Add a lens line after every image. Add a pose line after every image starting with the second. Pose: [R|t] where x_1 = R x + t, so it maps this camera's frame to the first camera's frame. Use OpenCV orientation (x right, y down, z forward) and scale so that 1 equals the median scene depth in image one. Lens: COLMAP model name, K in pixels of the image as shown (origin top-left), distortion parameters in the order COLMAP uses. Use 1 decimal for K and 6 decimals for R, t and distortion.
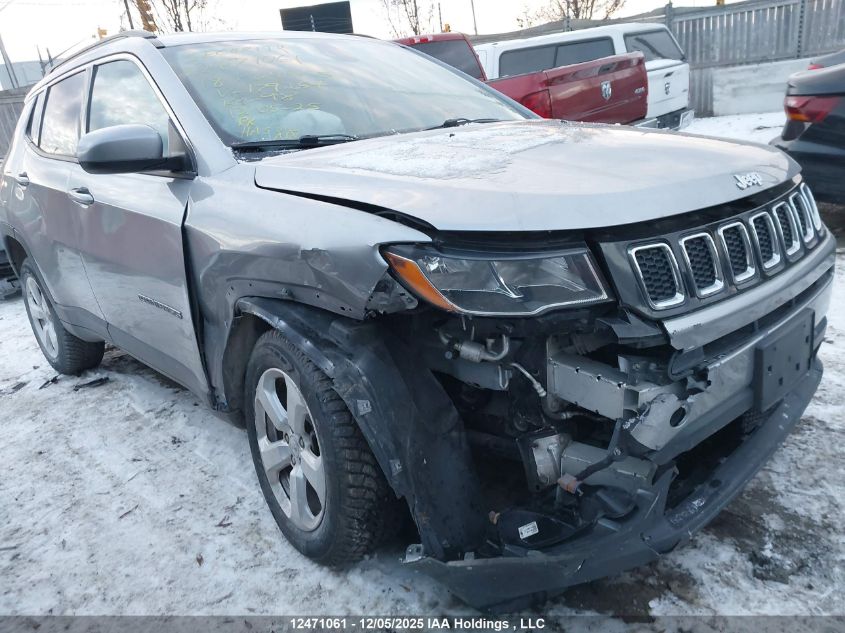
lens RADIAL K [[649.9, 0, 421.3], [0, 649.9, 317.3], [0, 0, 1]] dist [0.043006, -0.041898]
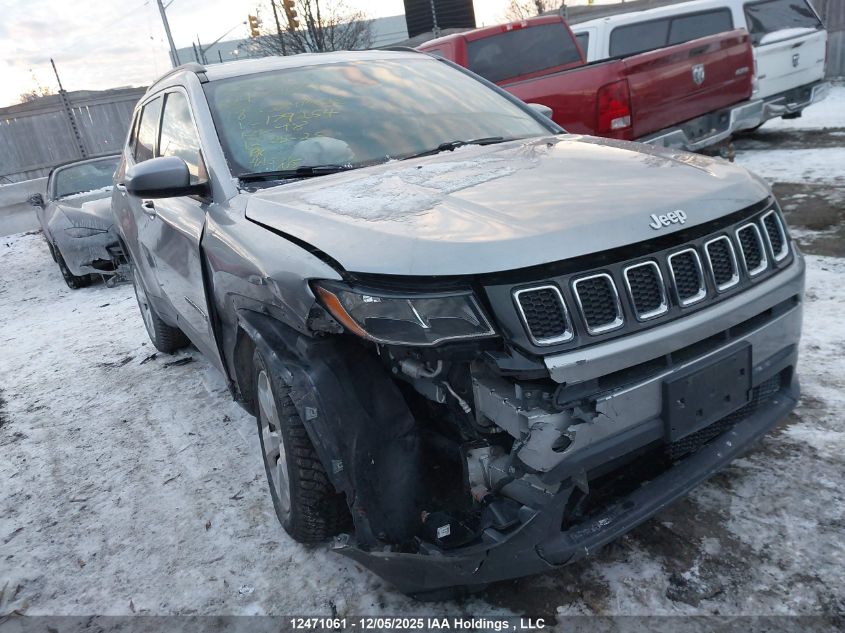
lens RADIAL K [[649.9, 0, 417.1], [0, 649.9, 316.5], [0, 0, 1]] dist [0.043006, -0.041898]
pose [[0.978616, 0.034519, -0.202780, 0.298629], [-0.026842, 0.998819, 0.040487, -0.079533], [0.203938, -0.034178, 0.978387, -0.088556]]
